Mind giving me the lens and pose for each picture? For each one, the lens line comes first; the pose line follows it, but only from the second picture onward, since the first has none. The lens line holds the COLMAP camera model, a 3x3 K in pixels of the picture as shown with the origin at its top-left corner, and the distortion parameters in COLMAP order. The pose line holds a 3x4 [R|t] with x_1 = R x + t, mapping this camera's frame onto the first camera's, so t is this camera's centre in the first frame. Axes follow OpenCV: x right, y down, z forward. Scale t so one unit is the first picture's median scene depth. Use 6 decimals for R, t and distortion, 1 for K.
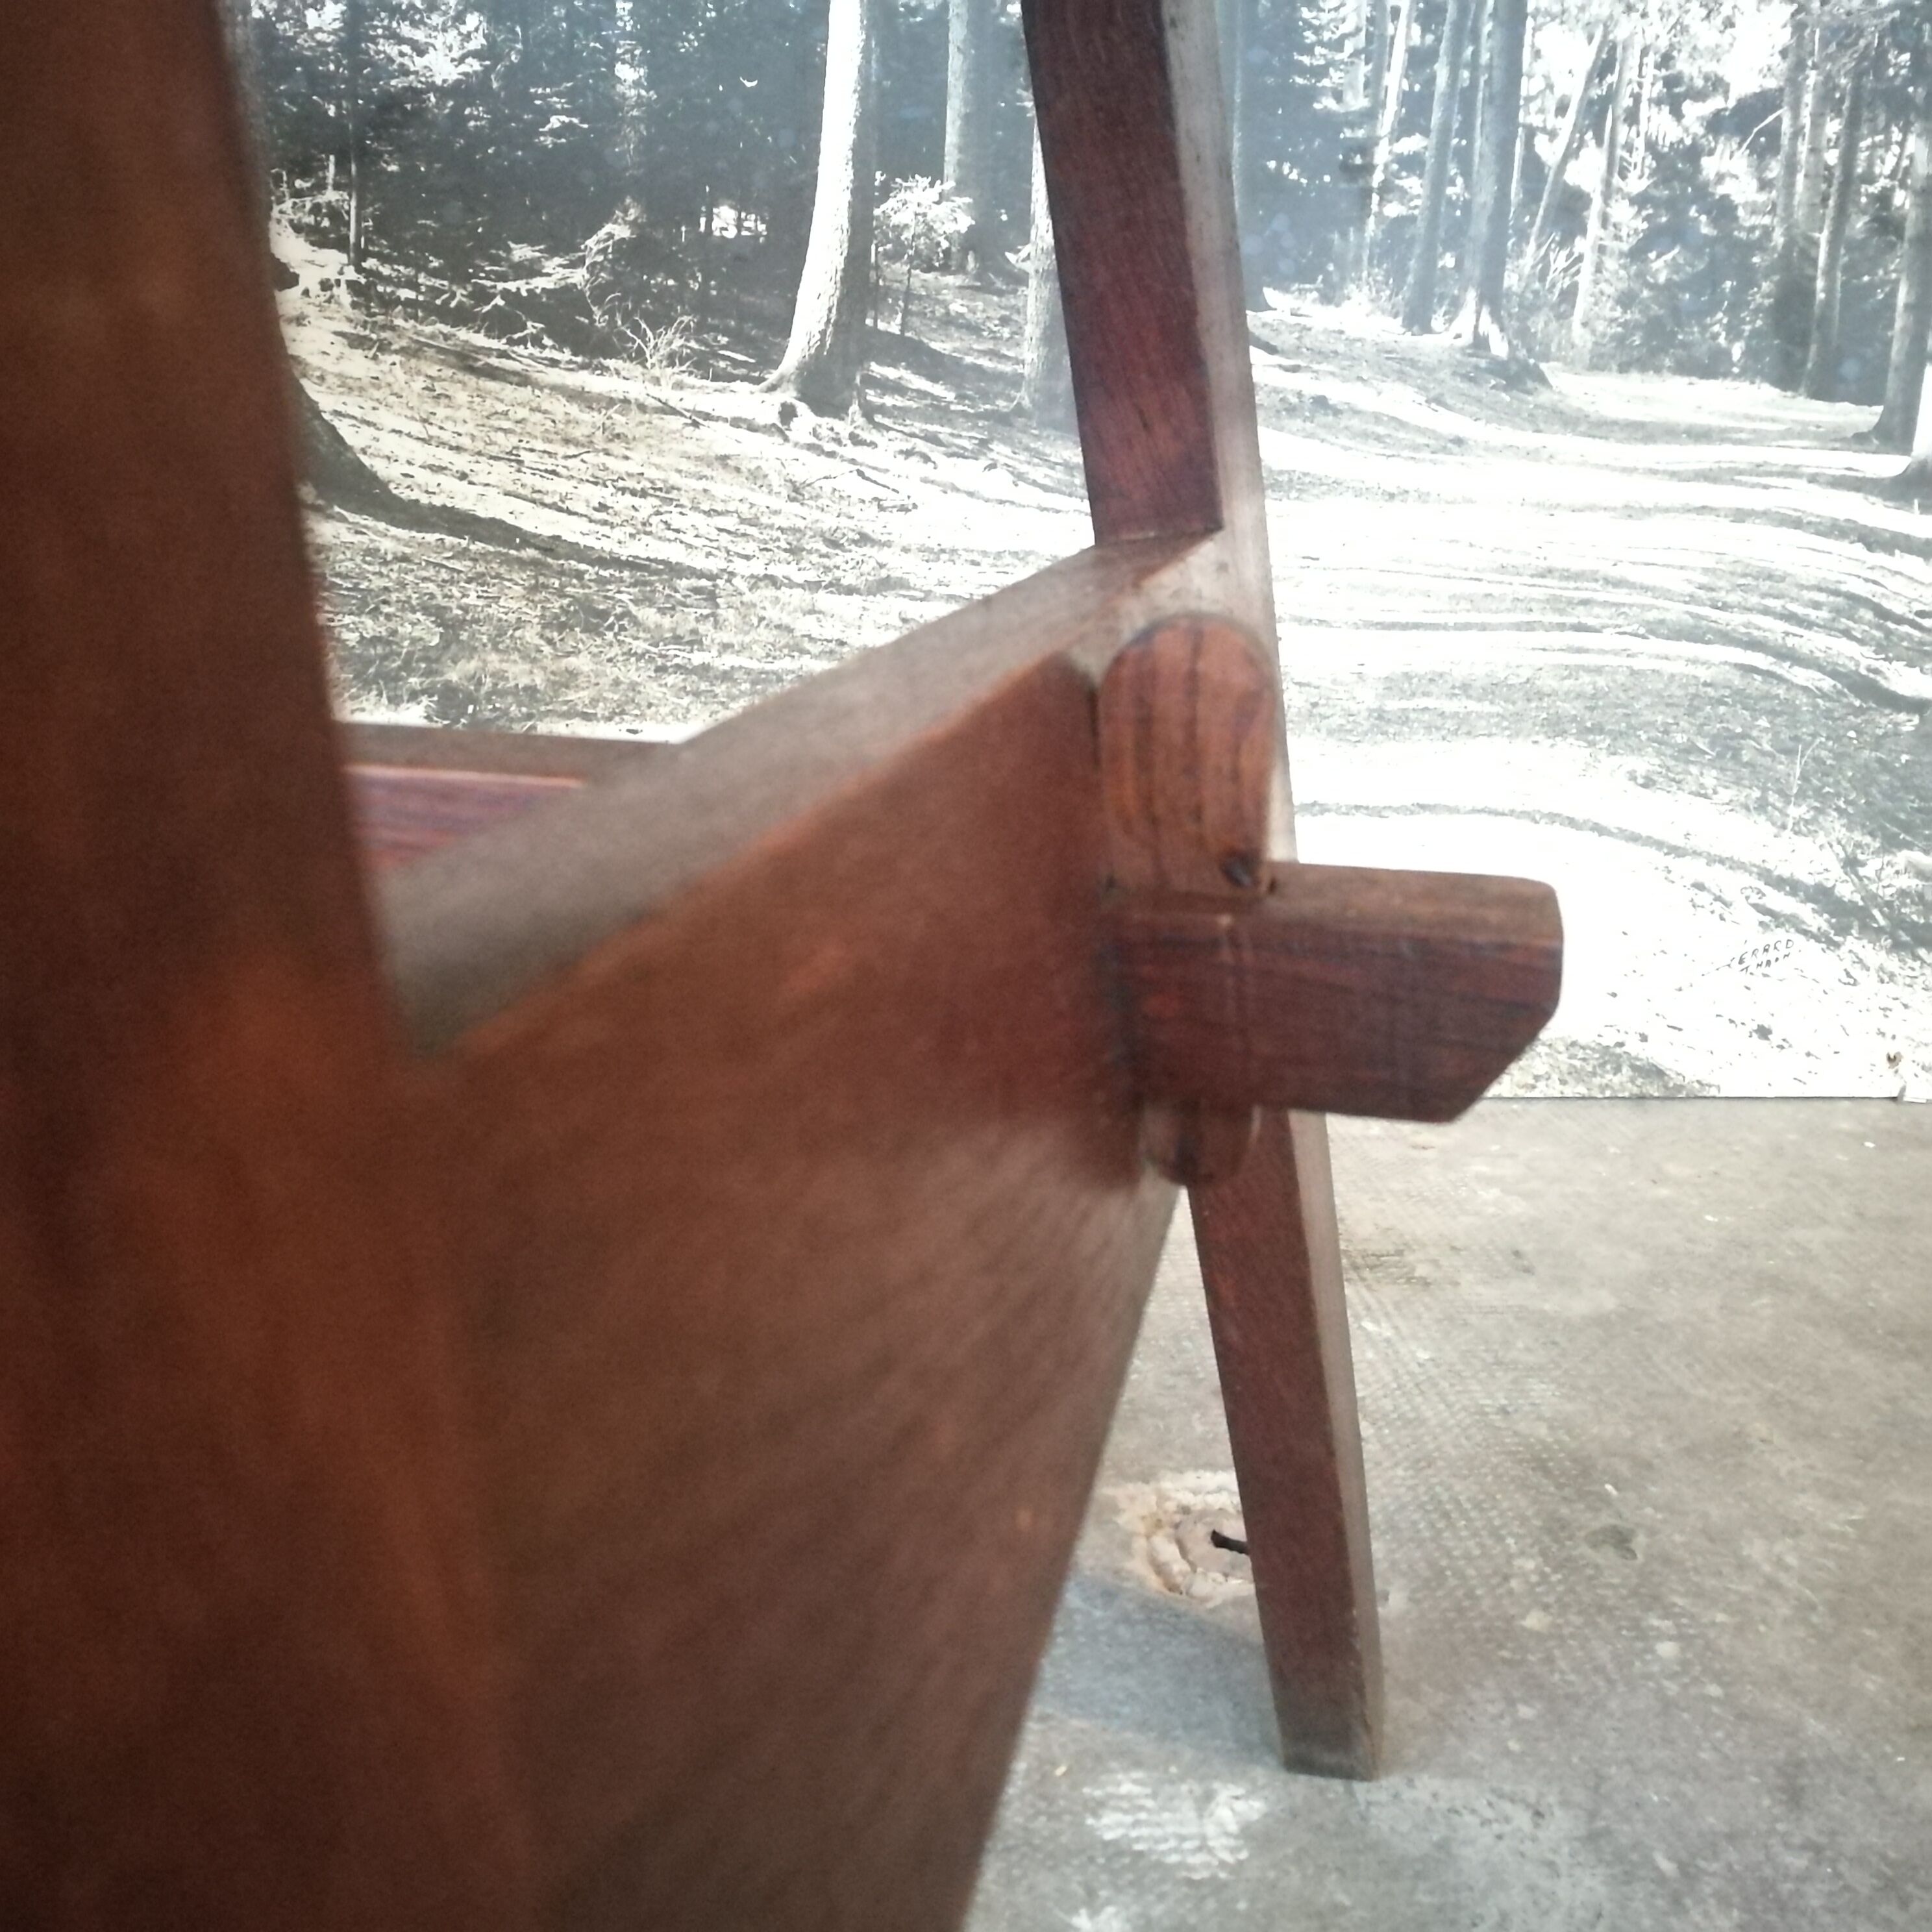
lens RADIAL K [[2010.2, 0, 971.7], [0, 2010.2, 976.2], [0, 0, 1]] dist [-0.013100, 0.000000]
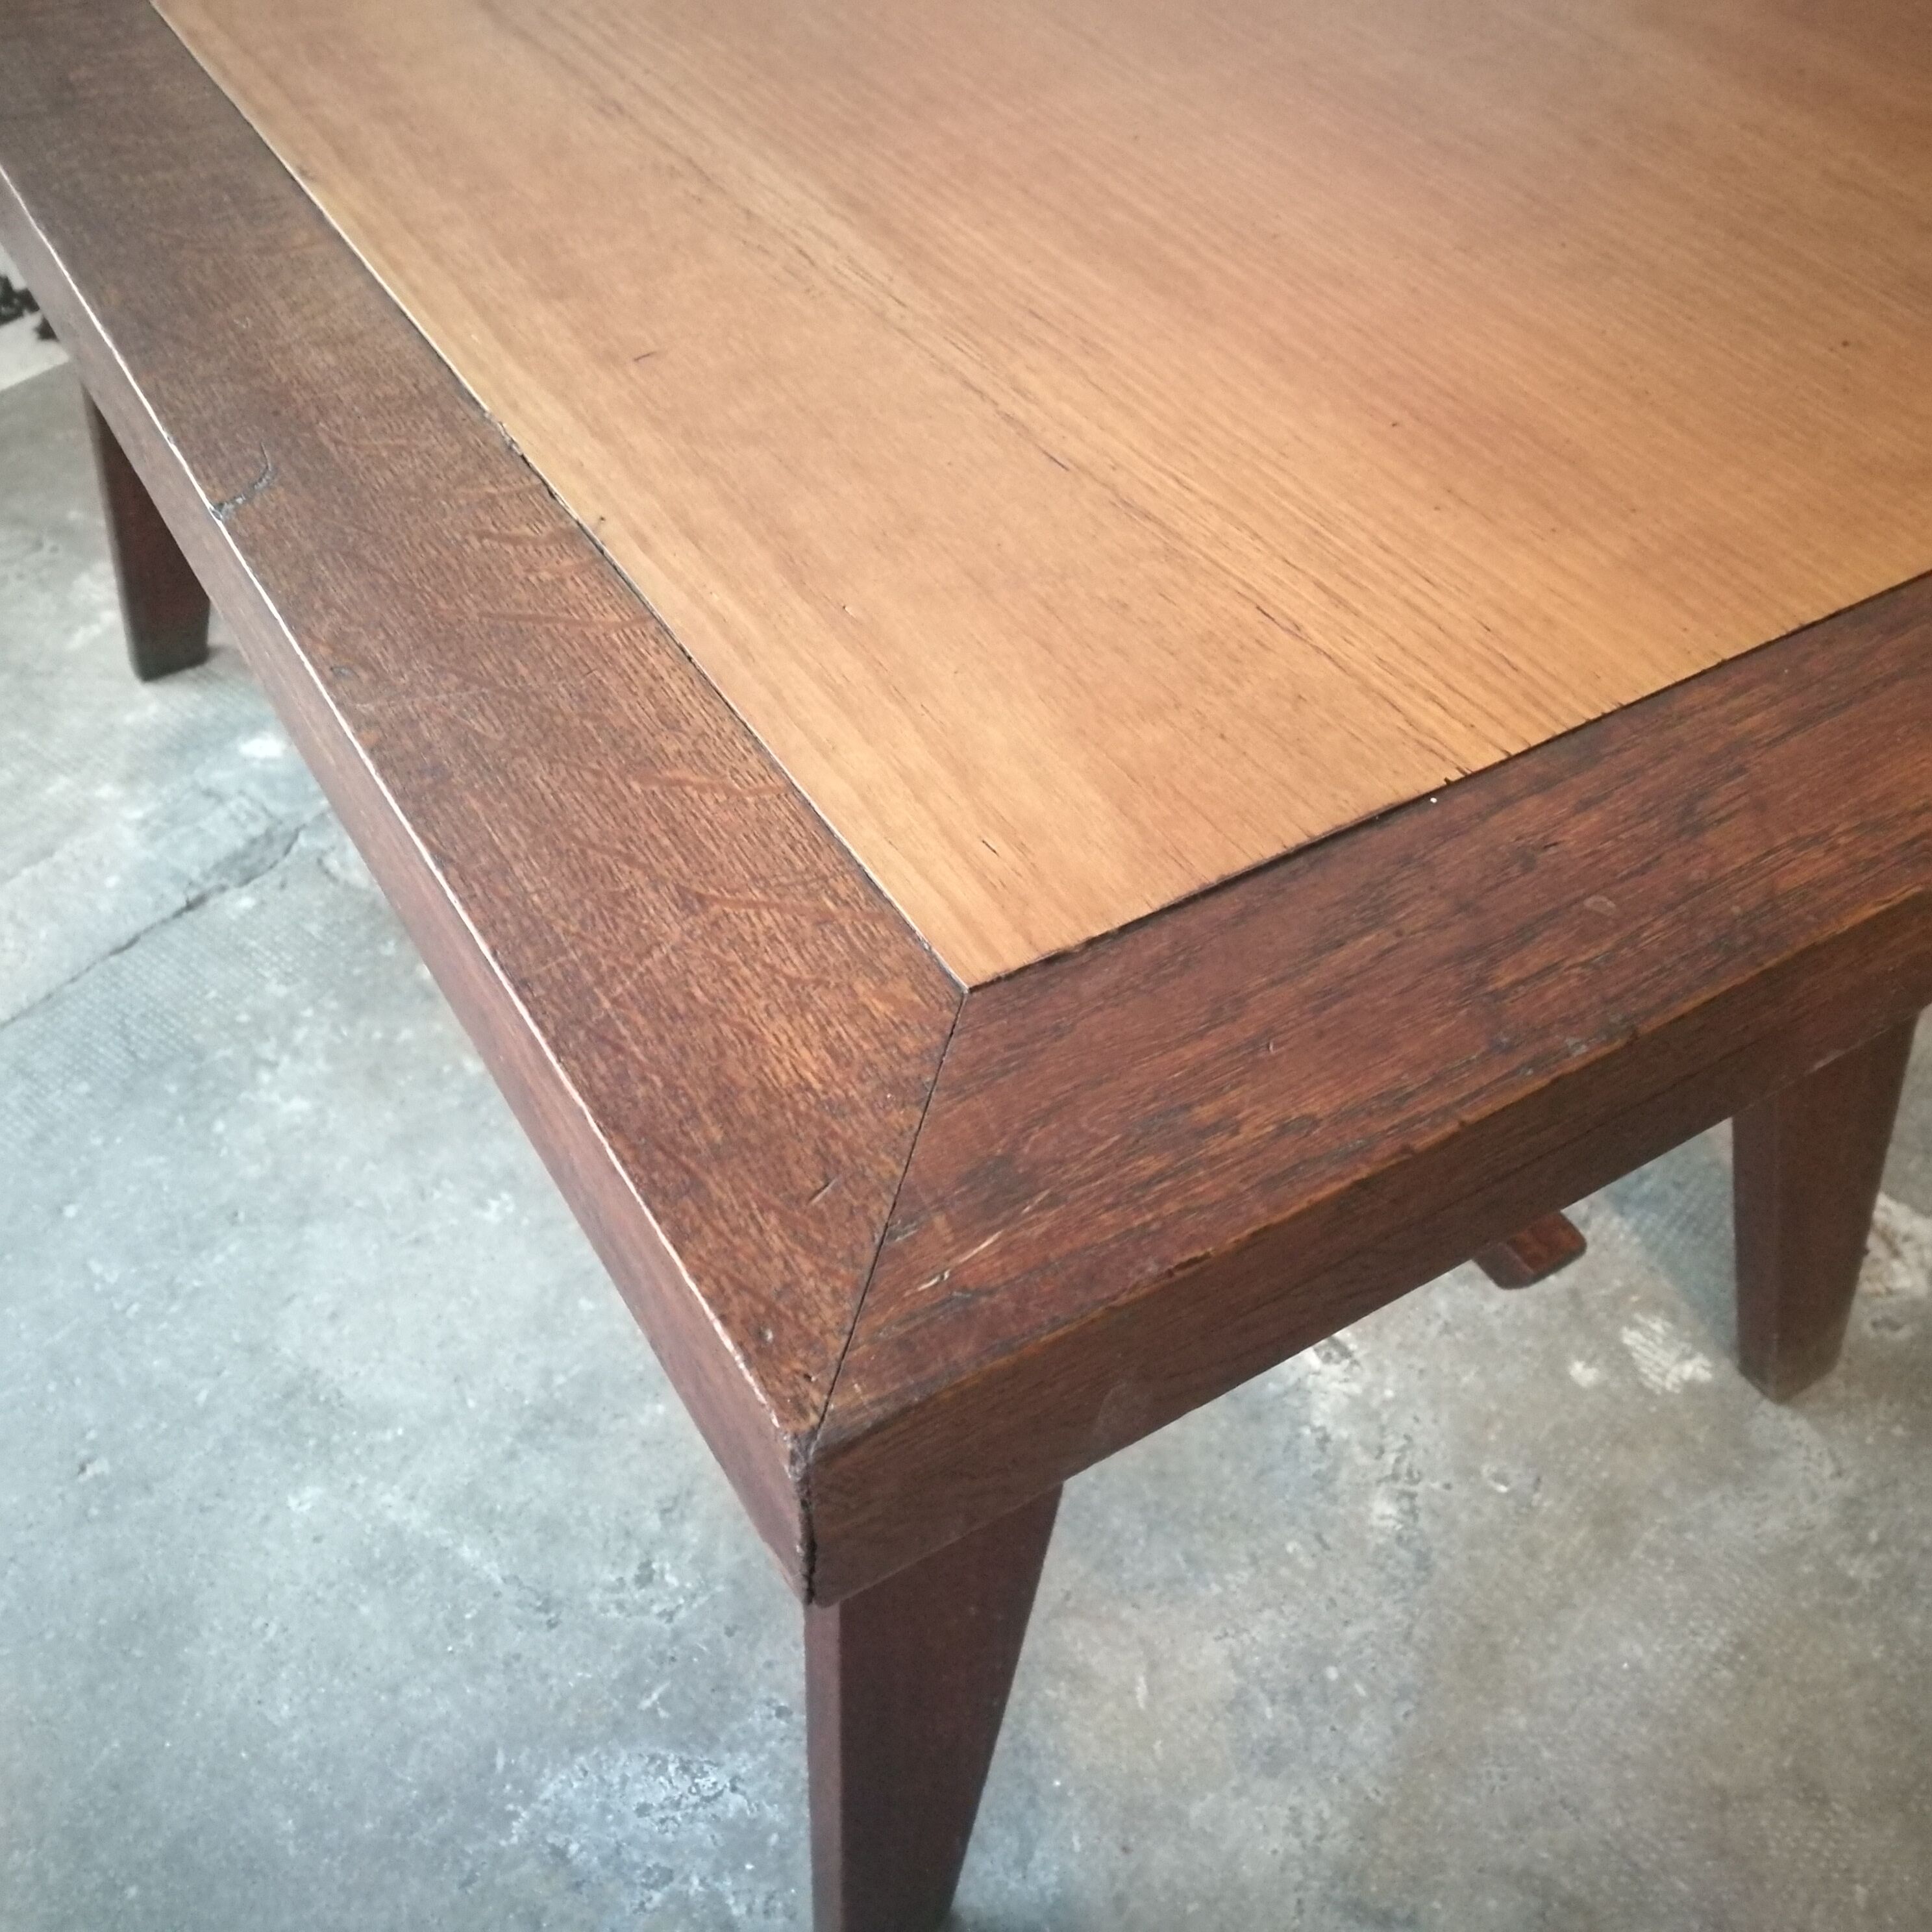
lens RADIAL K [[2010.2, 0, 964.1], [0, 2010.2, 1008.5], [0, 0, 1]] dist [-0.013100, 0.000000]
pose [[0.696812, 0.526662, -0.486910, 0.214855], [-0.215238, 0.801105, 0.558483, -0.420288], [0.684197, -0.284356, 0.671577, -0.354591]]
